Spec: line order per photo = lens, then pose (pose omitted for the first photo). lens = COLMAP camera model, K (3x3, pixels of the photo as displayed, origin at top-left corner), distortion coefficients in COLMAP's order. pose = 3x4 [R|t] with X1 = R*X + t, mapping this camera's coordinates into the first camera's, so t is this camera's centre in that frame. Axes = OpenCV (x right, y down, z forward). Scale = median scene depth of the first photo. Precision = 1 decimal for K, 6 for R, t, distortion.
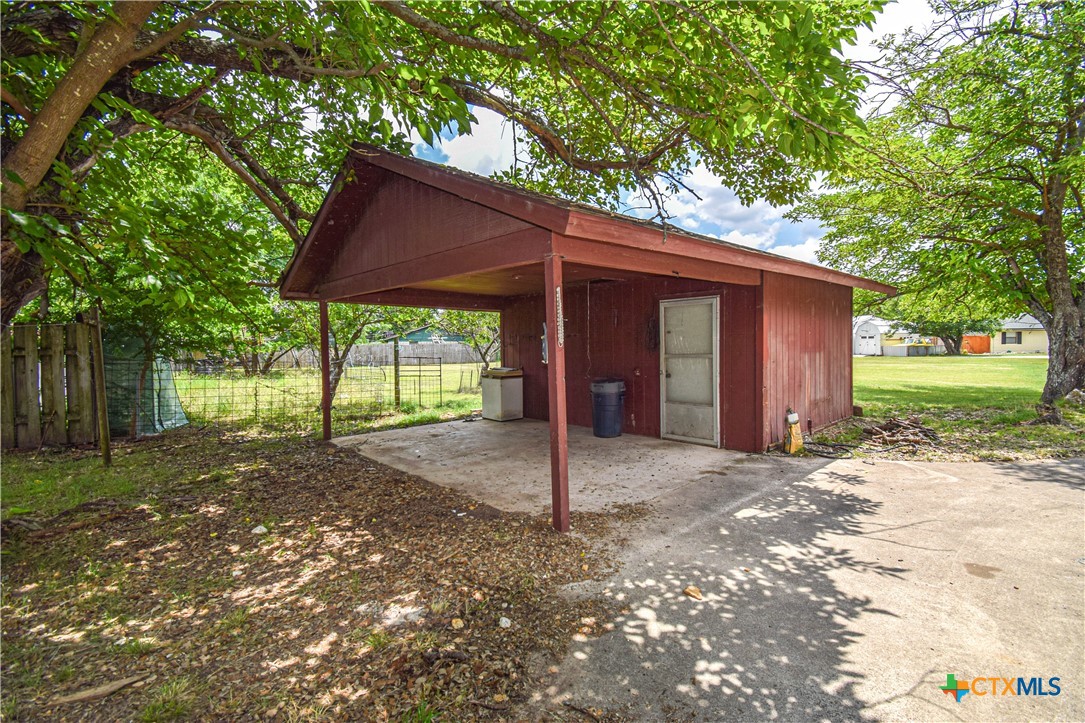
lens RADIAL K [[480.3, 0, 545.7], [0, 480.3, 359.4], [0, 0, 1]] dist [0.013469, -0.021951]
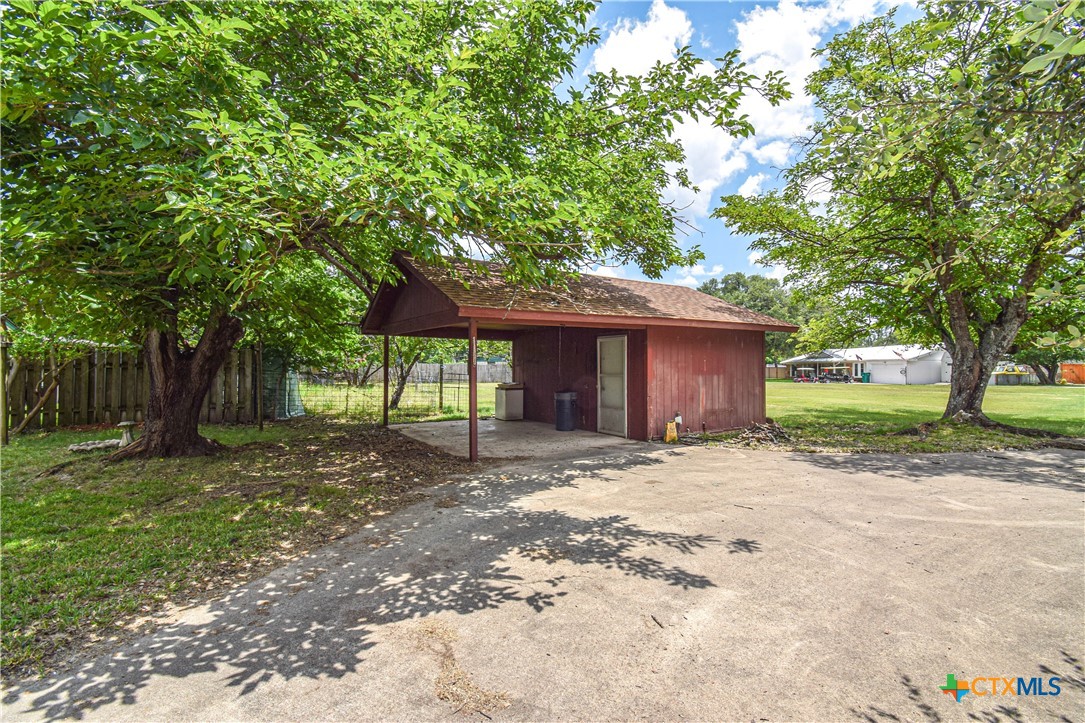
lens RADIAL K [[480.3, 0, 545.7], [0, 480.3, 359.4], [0, 0, 1]] dist [0.013469, -0.021951]
pose [[0.982797, 0.013622, -0.184187, 0.322887], [-0.021740, 0.998876, -0.042130, 0.009277], [0.183406, 0.045409, 0.981988, -0.416385]]
